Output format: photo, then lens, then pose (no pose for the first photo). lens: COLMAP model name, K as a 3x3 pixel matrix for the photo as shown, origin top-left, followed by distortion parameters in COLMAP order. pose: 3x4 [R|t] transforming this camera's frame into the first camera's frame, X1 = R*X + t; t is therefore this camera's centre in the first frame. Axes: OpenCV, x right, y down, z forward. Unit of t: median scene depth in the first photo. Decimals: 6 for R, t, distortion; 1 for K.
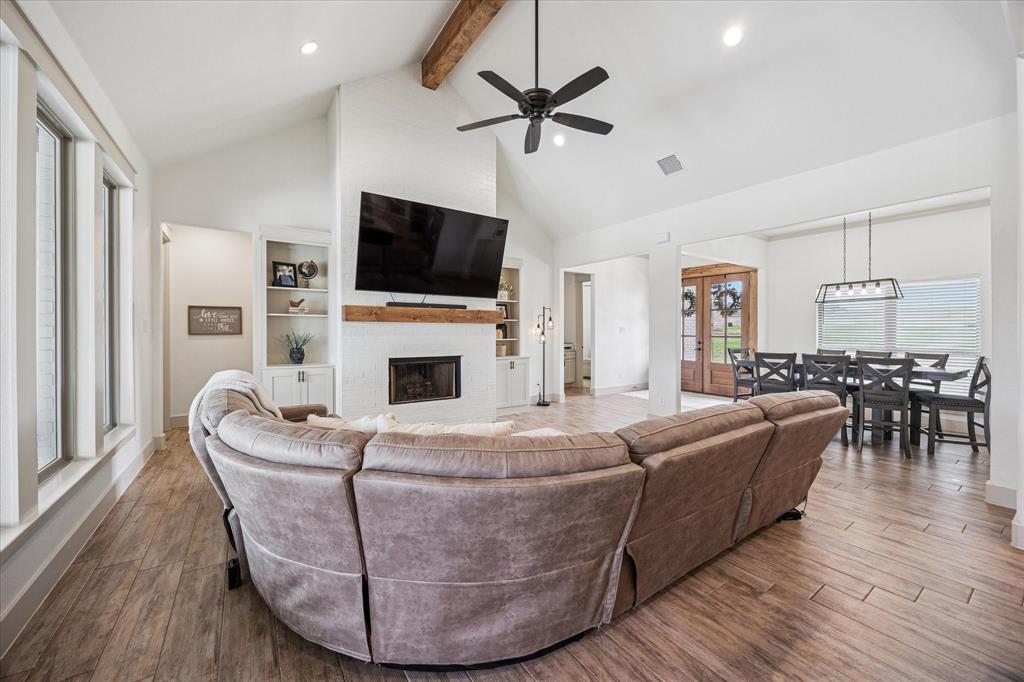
lens RADIAL K [[392.4, 0, 521.1], [0, 392.4, 330.3], [0, 0, 1]] dist [-0.001890, 0.000075]
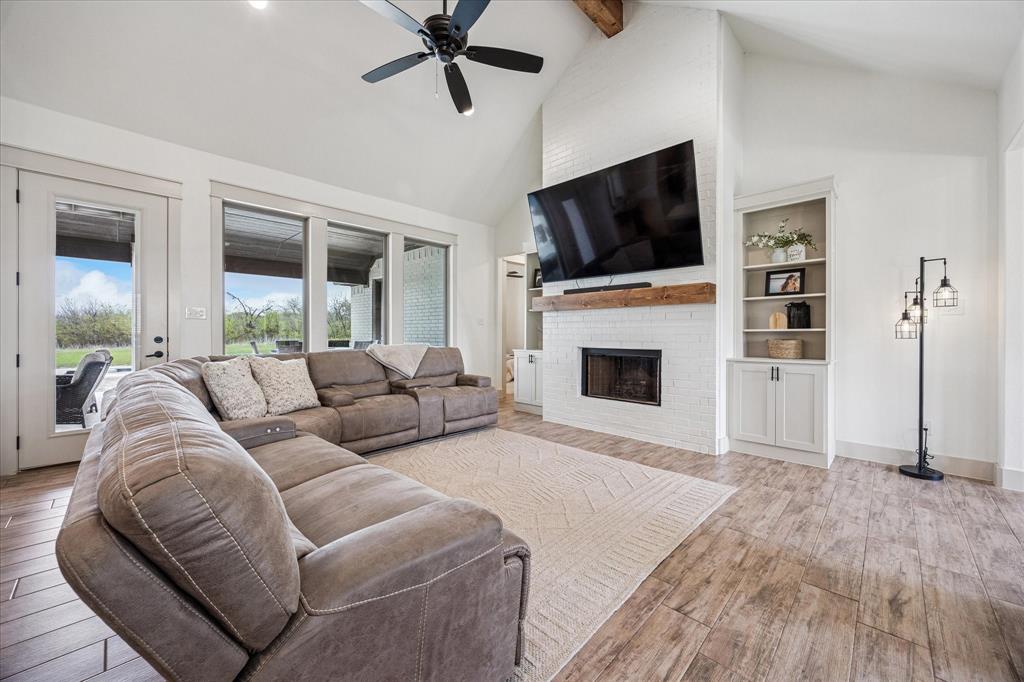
lens RADIAL K [[392.4, 0, 502.7], [0, 392.4, 333.9], [0, 0, 1]] dist [-0.001890, 0.000075]
pose [[0.188868, -0.001013, -0.982002, 0.538000], [0.002888, 0.999996, -0.000476, 0.034672], [0.981998, -0.002746, 0.188870, 0.581474]]
